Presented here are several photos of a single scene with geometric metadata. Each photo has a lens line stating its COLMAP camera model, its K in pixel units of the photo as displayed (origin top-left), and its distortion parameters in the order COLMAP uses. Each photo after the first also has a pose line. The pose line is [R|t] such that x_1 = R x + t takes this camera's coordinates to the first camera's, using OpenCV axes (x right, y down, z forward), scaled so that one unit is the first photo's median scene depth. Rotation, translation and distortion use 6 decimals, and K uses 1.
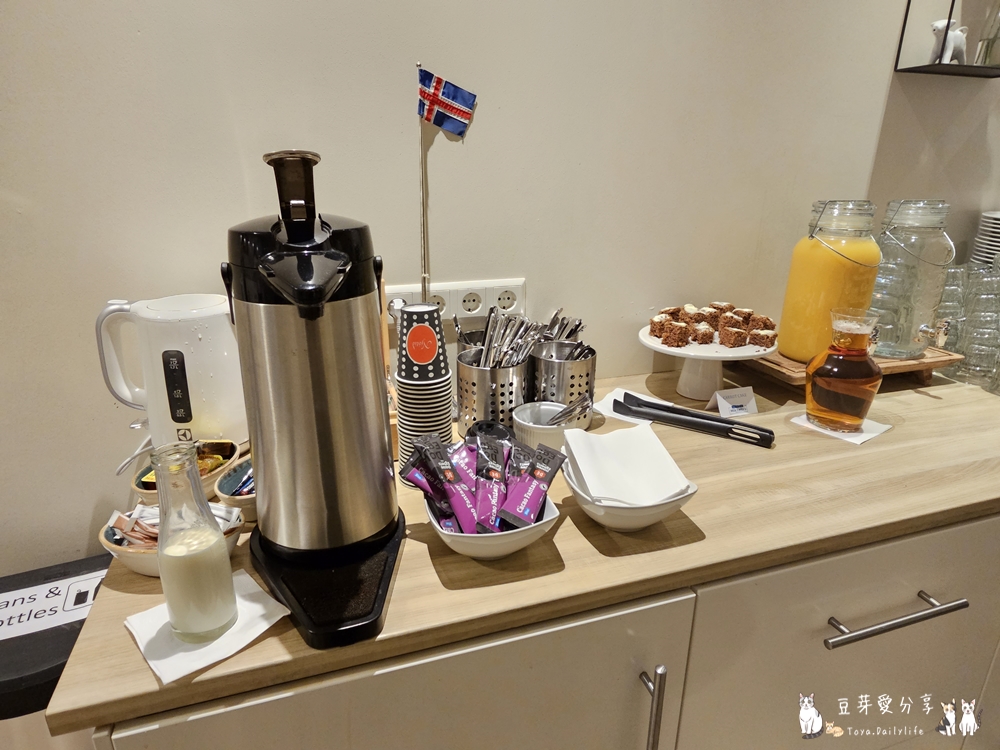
lens RADIAL K [[613.9, 0, 494.2], [0, 613.9, 373.9], [0, 0, 1]] dist [-0.000068, -0.004500]
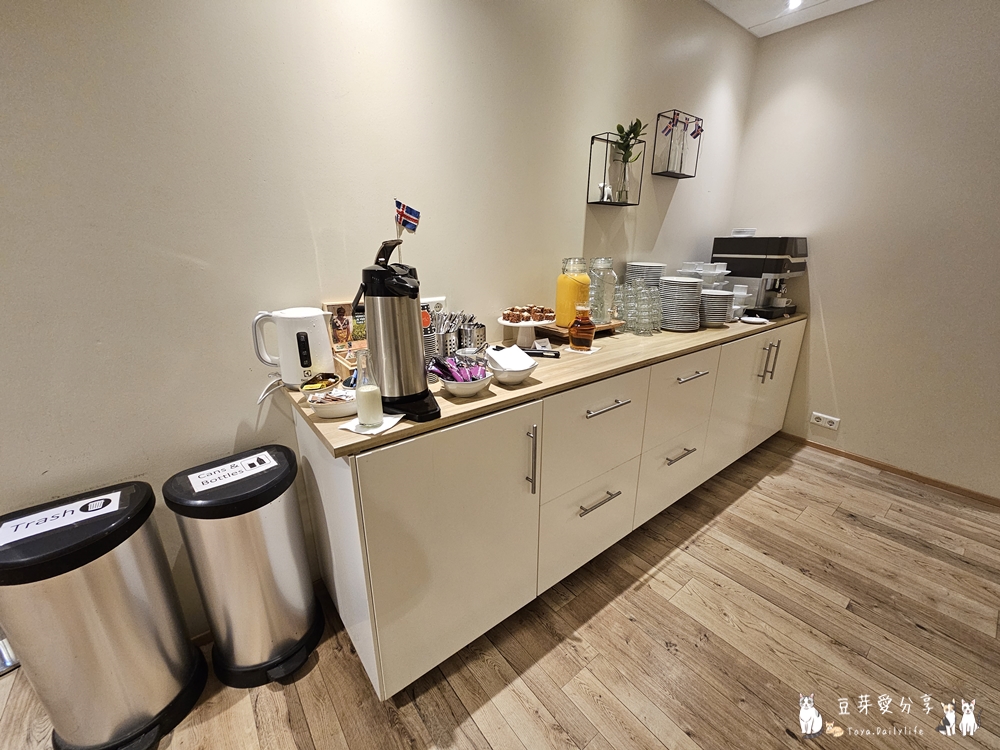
lens RADIAL K [[406.7, 0, 505.0], [0, 406.7, 379.4], [0, 0, 1]] dist [-0.006340, 0.001959]
pose [[0.941467, -0.111718, 0.318054, -0.261226], [0.113185, 0.993476, 0.013926, 0.147256], [-0.317535, 0.022888, 0.947970, -0.441048]]
